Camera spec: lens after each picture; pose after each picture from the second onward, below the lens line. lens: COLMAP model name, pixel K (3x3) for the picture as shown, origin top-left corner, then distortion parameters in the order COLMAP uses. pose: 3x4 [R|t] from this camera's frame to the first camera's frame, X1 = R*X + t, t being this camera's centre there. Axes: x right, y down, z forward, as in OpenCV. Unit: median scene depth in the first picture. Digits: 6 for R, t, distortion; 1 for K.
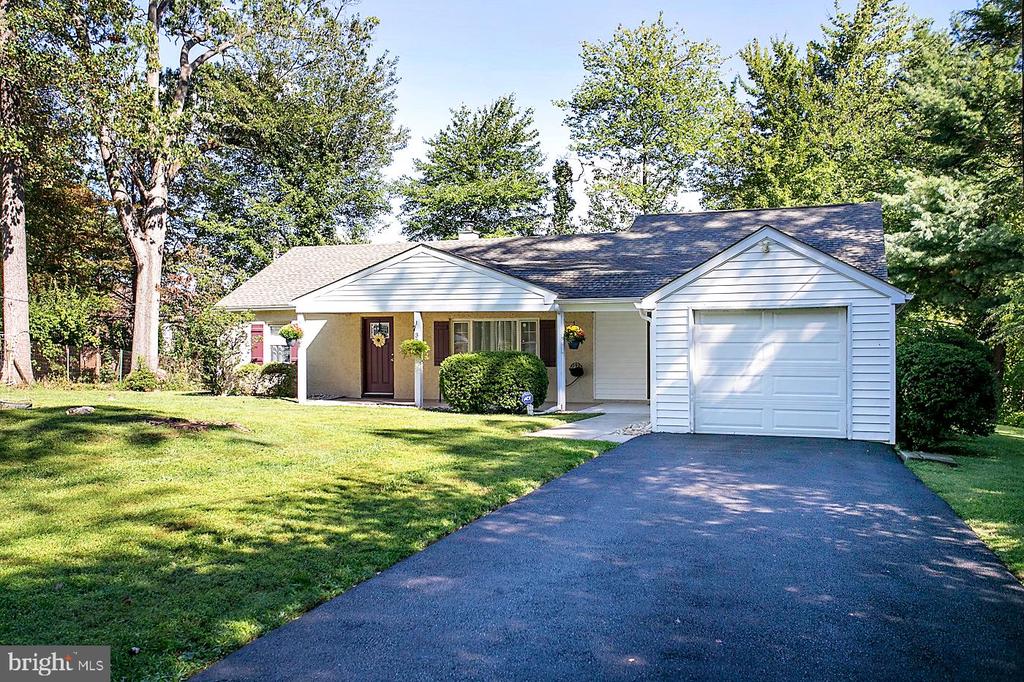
lens RADIAL K [[999.5, 0, 511.5], [0, 999.5, 343.3], [0, 0, 1]] dist [-0.000226, 0.000000]
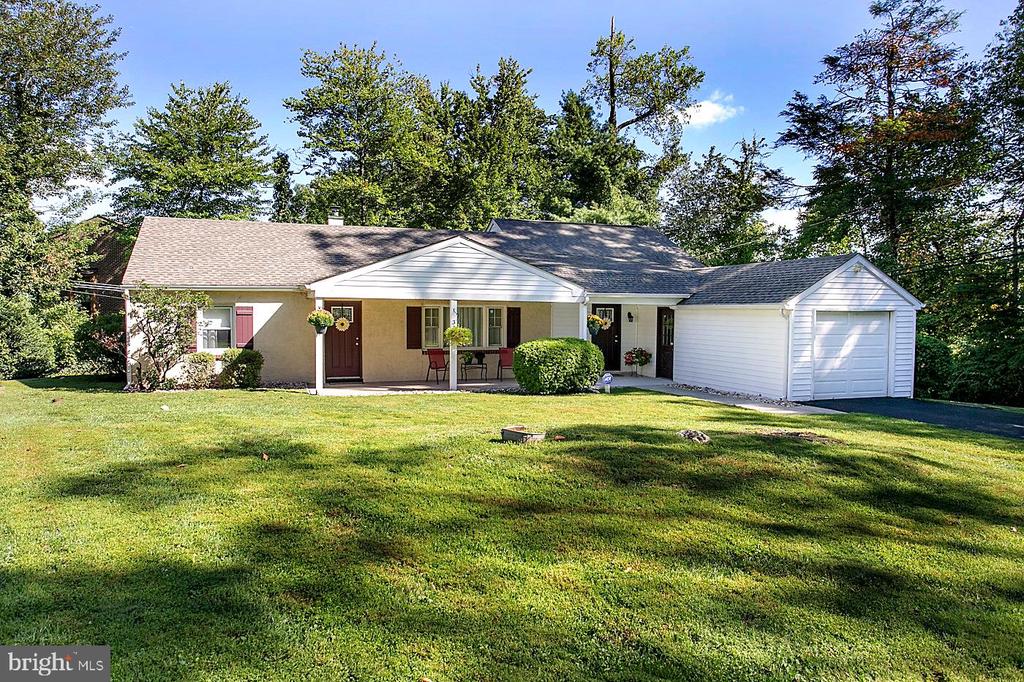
lens RADIAL K [[723.7, 0, 511.9], [0, 723.7, 339.8], [0, 0, 1]] dist [-0.011404, -0.000278]
pose [[0.710333, -0.022640, 0.703501, -0.650151], [-0.010199, 0.999047, 0.042449, -0.025133], [-0.703792, -0.037328, 0.709425, 0.471699]]
